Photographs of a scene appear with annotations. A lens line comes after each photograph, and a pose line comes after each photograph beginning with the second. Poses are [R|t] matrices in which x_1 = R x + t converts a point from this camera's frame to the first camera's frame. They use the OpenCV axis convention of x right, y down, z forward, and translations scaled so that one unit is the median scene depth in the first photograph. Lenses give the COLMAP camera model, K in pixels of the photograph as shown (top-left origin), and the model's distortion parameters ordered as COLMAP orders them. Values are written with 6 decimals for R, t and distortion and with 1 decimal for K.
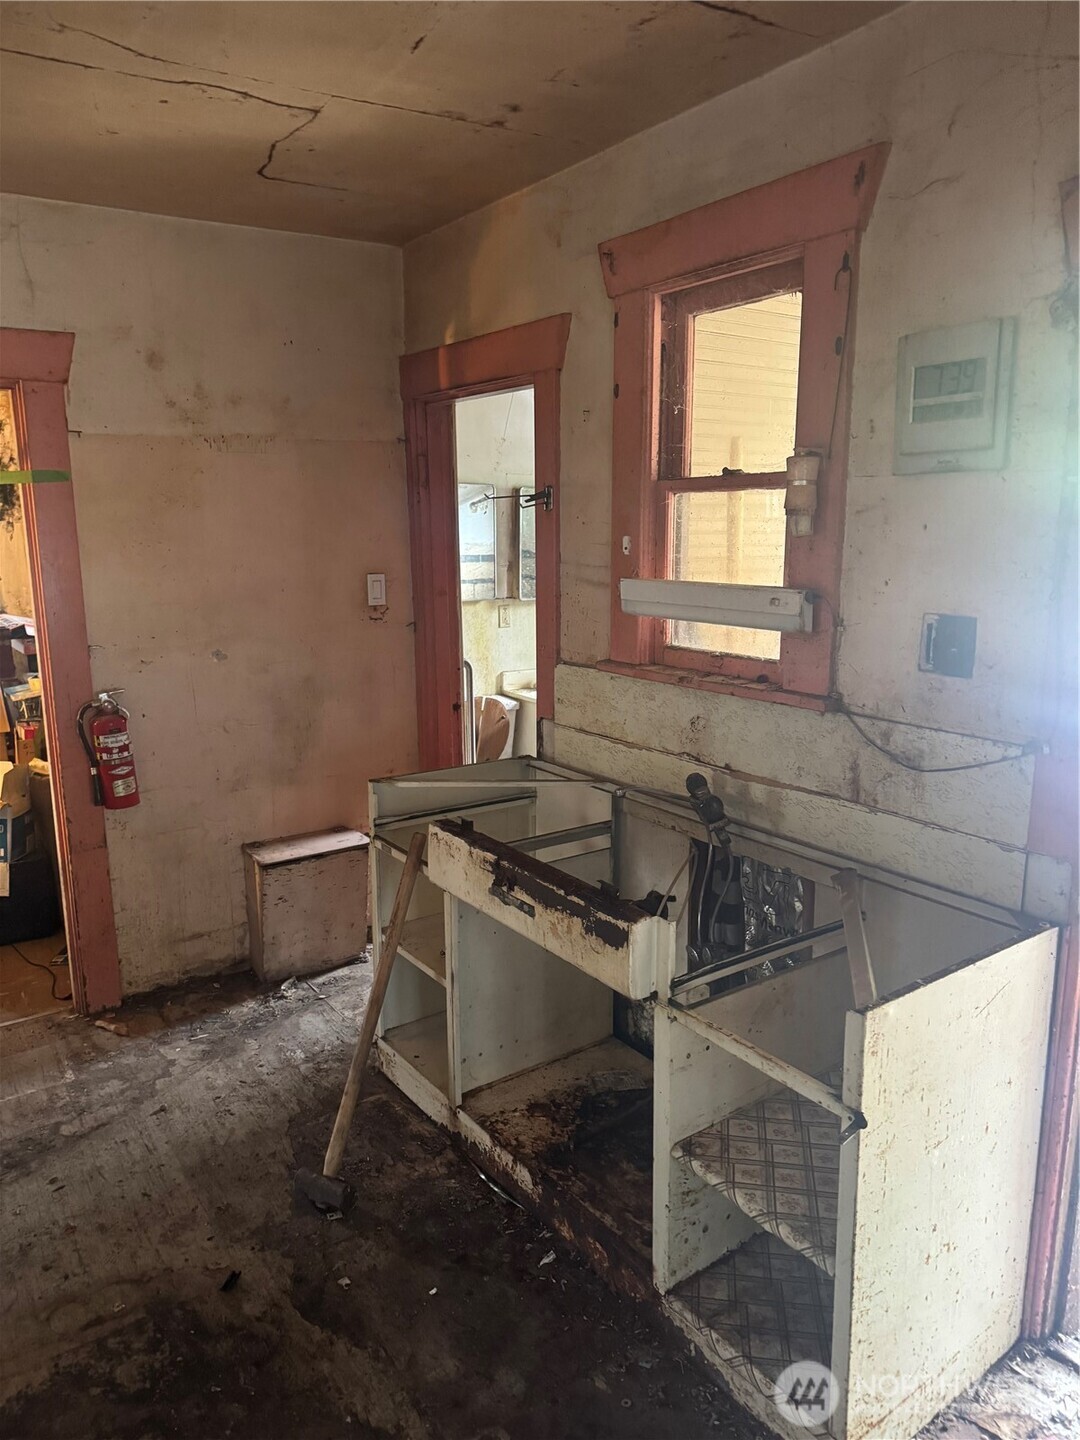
lens RADIAL K [[1002.9, 0, 538.2], [0, 1002.9, 720.0], [0, 0, 1]] dist [0.005196, 0.000514]
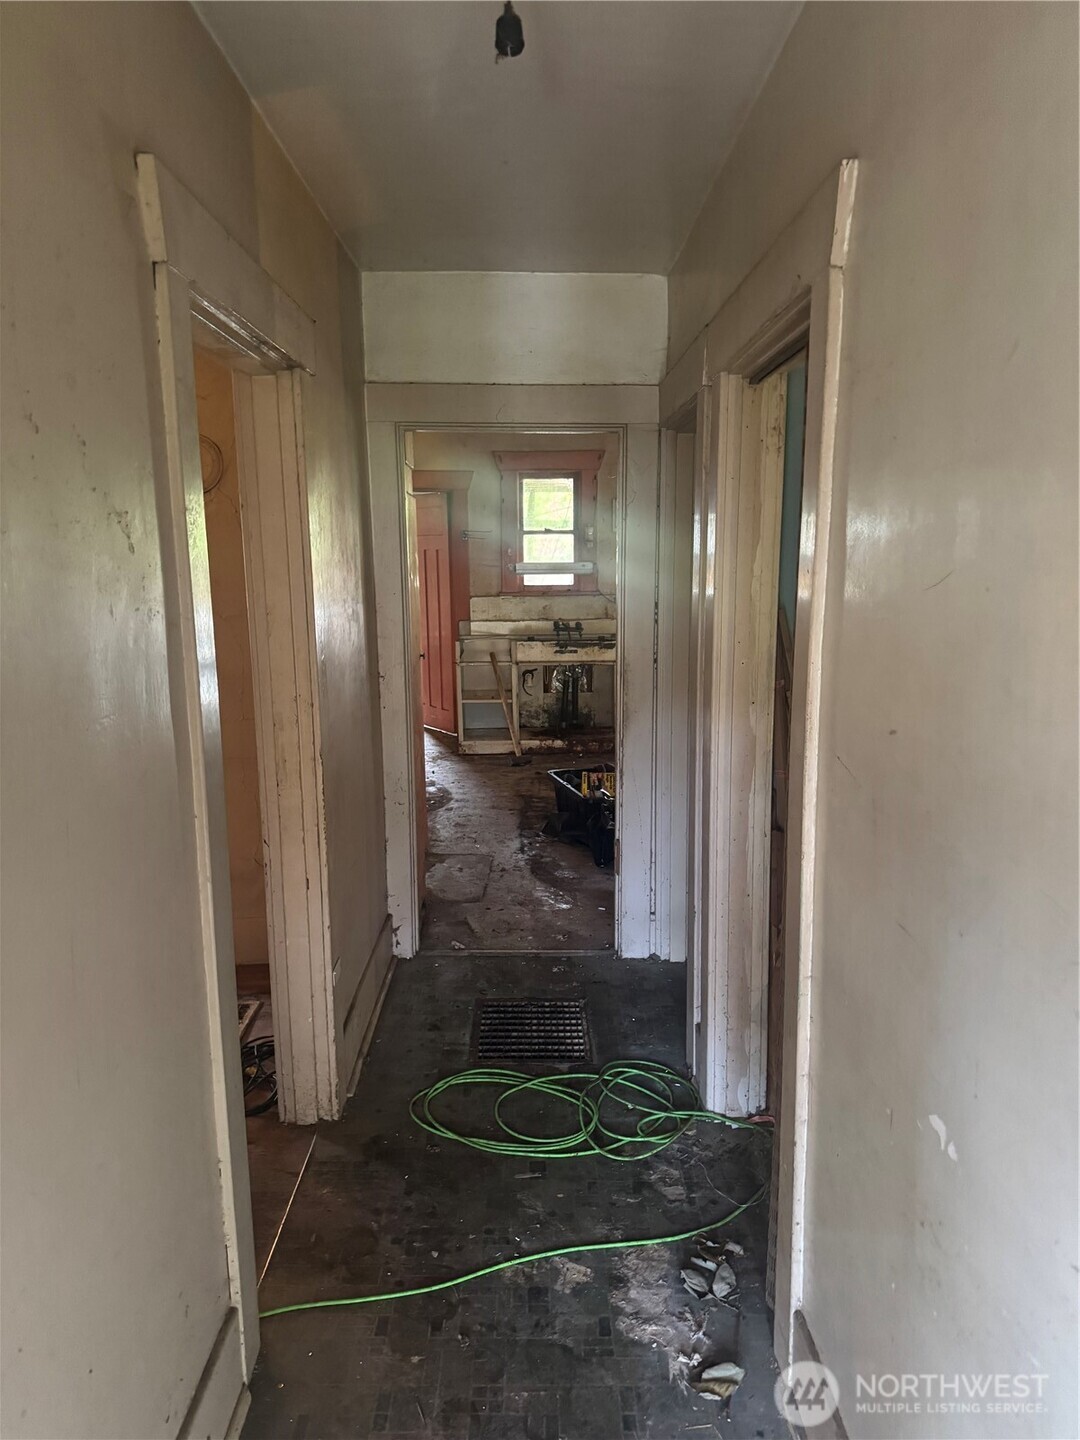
lens RADIAL K [[1002.9, 0, 540.6], [0, 1002.9, 719.7], [0, 0, 1]] dist [0.005196, 0.000514]
pose [[0.565649, -0.151626, 0.810587, -2.689912], [0.163638, 0.984042, 0.069881, 0.140142], [-0.808248, 0.093115, 0.581434, -0.863010]]
